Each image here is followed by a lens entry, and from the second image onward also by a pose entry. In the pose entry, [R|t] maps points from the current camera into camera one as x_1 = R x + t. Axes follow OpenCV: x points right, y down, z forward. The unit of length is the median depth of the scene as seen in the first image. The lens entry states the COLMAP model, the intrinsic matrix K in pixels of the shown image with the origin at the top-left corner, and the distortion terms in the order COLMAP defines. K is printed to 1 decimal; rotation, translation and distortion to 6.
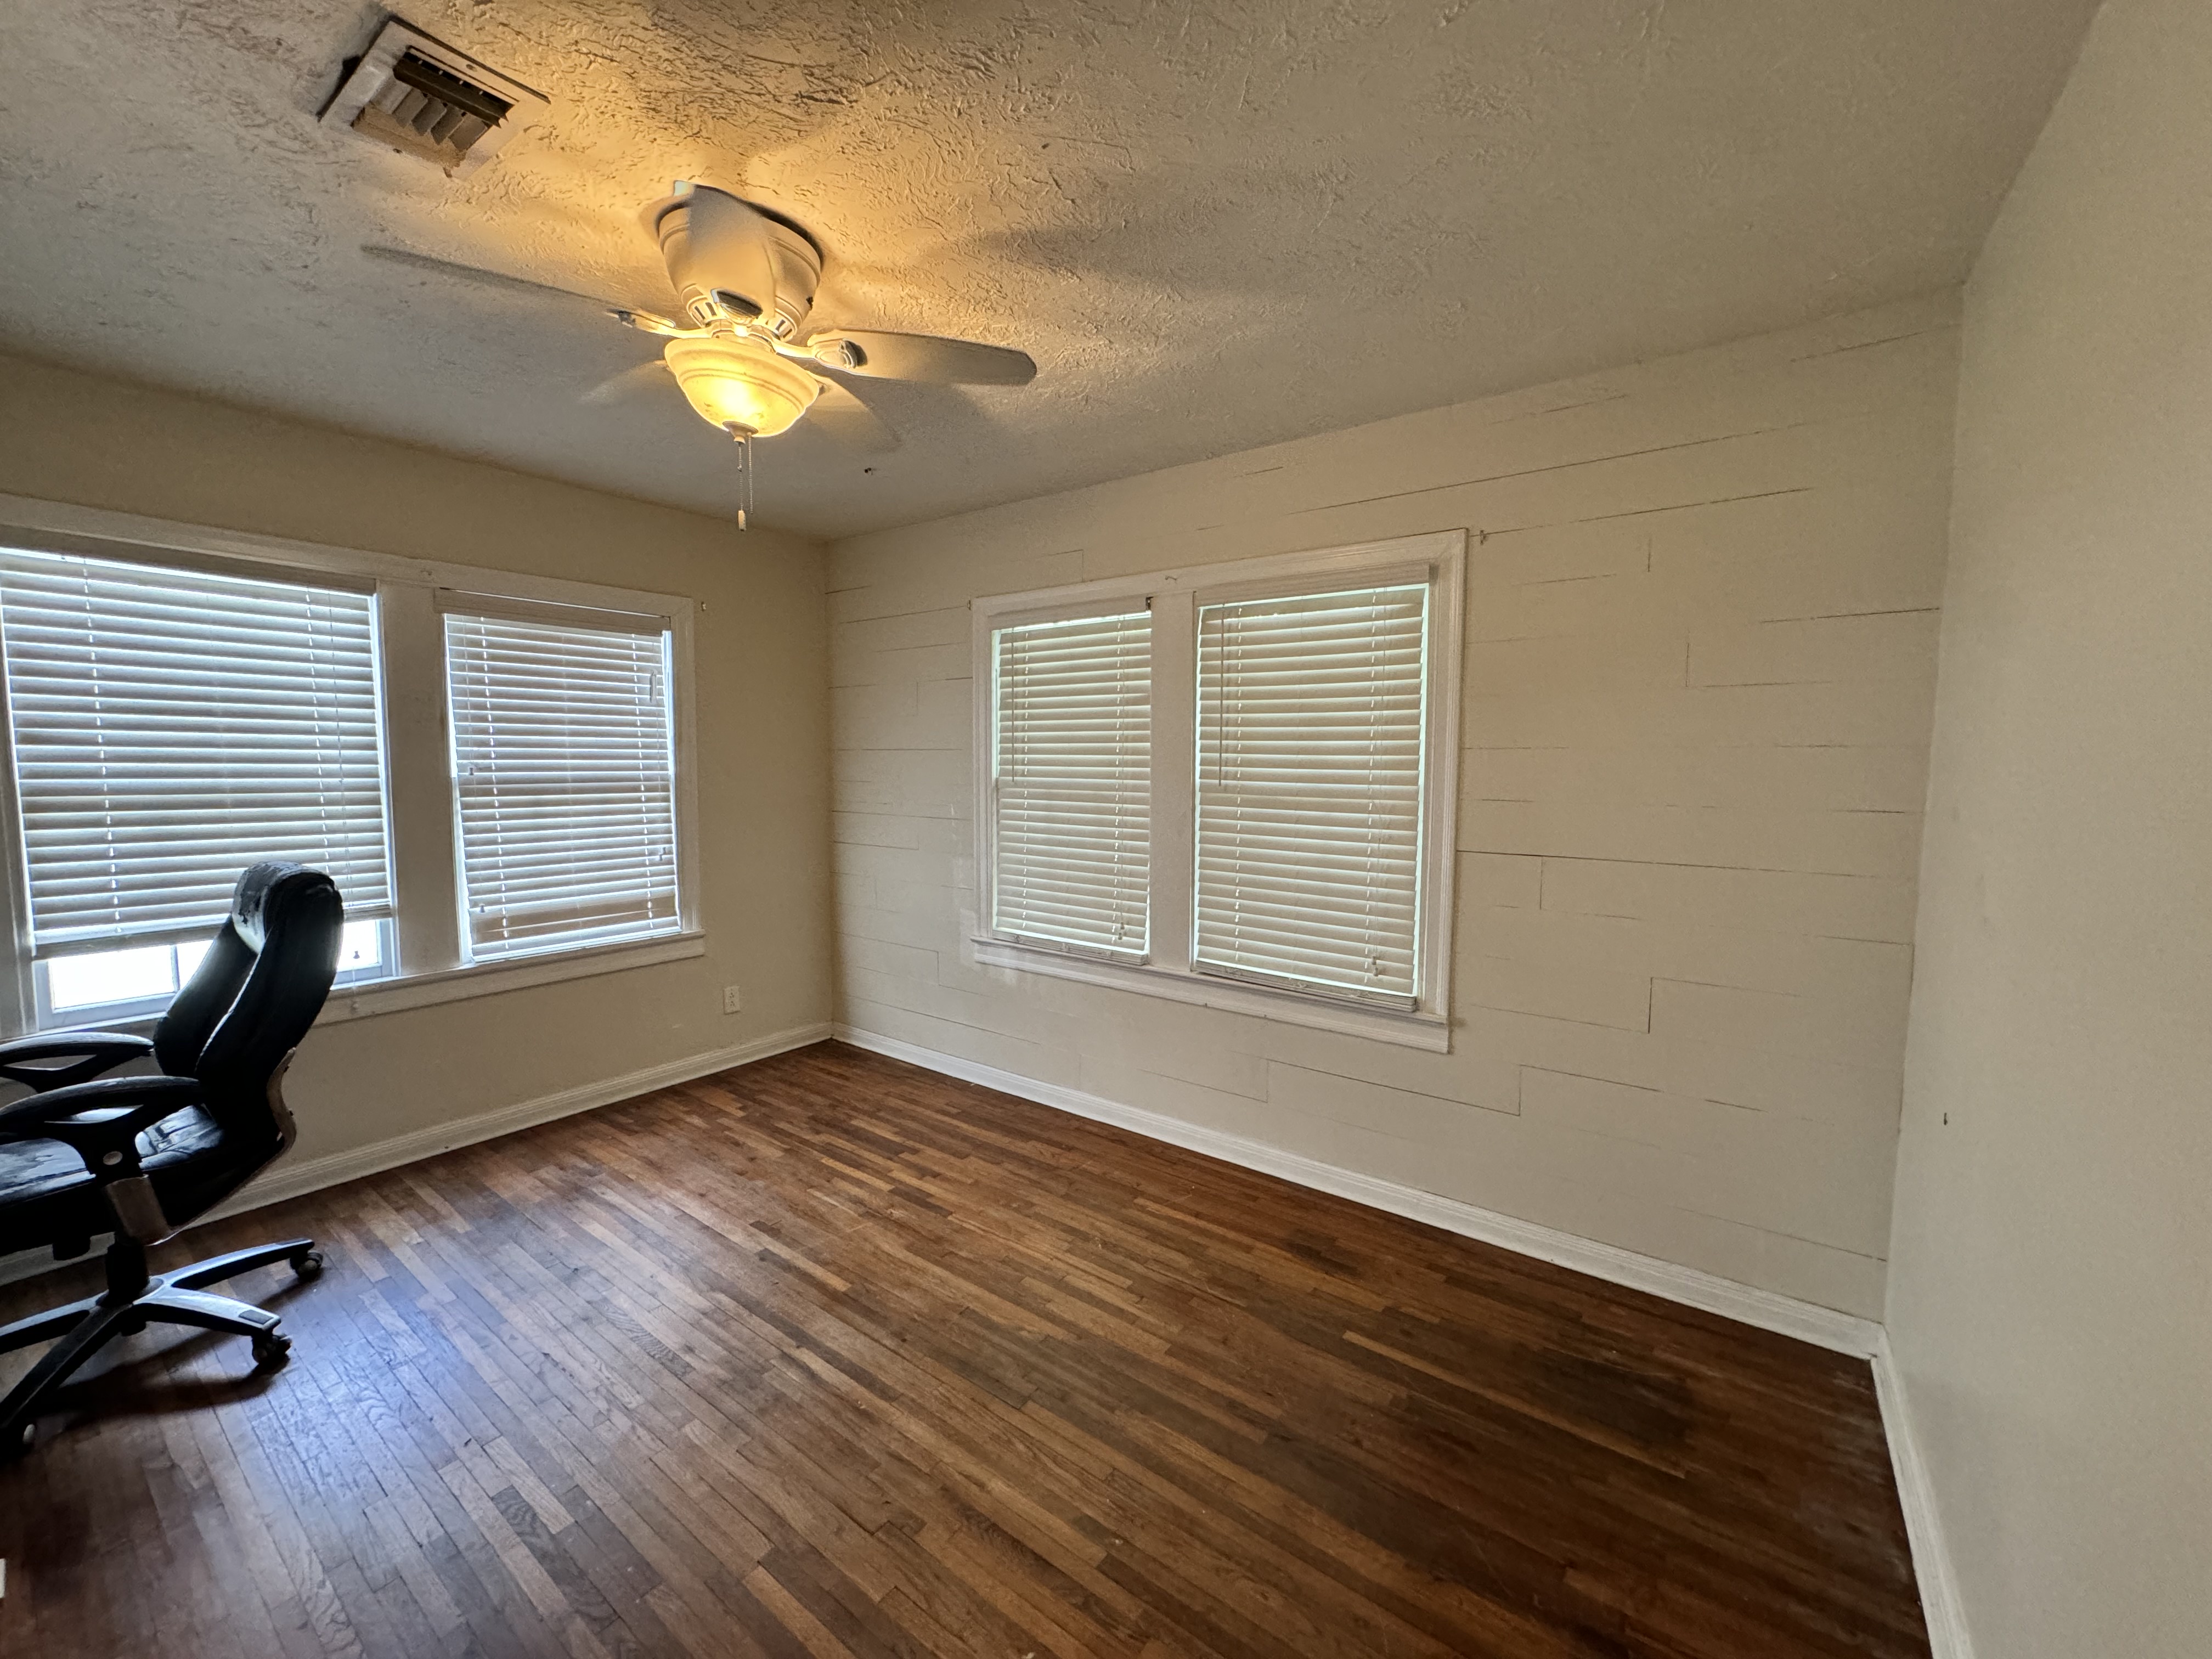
lens RADIAL K [[874.6, 0, 1106.0], [0, 874.6, 829.5], [0, 0, 1]] dist [-0.000071, -0.000254]
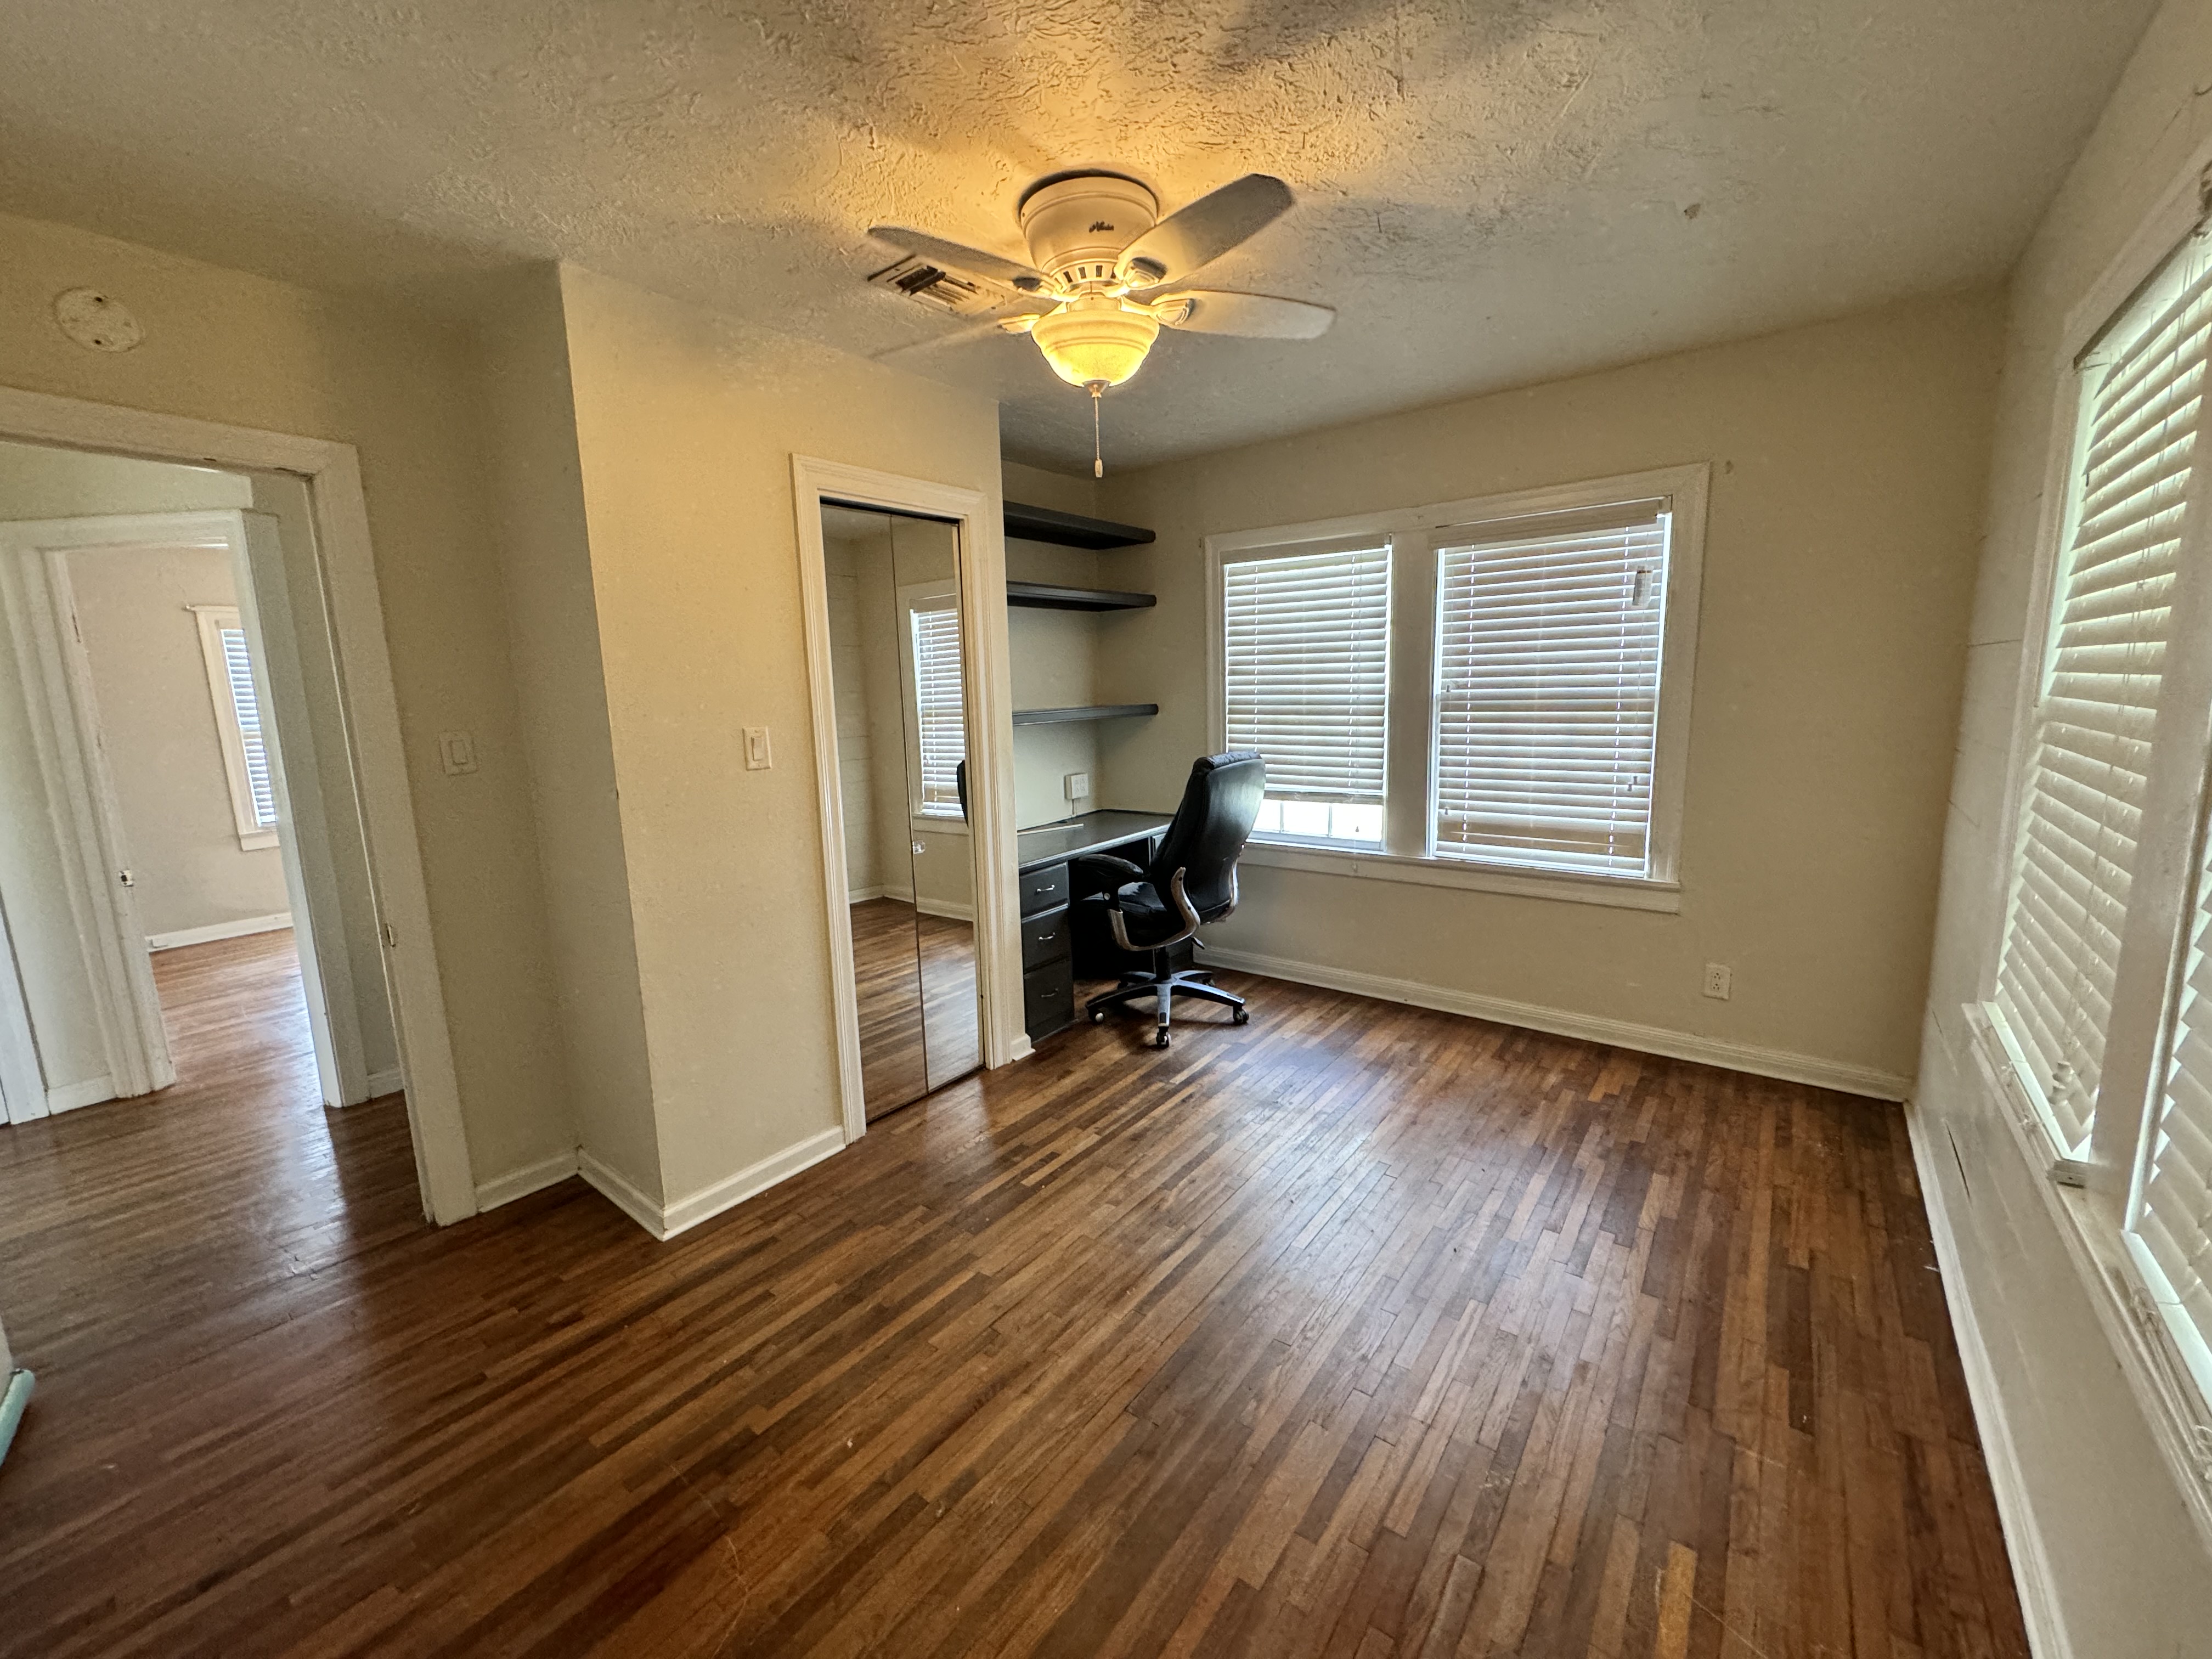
lens RADIAL K [[874.6, 0, 1106.0], [0, 874.6, 829.5], [0, 0, 1]] dist [-0.000071, -0.000254]
pose [[-0.018301, 0.157101, -0.987413, 0.411356], [-0.053939, 0.985985, 0.157874, -0.040731], [0.998376, 0.056150, -0.009571, 0.563950]]
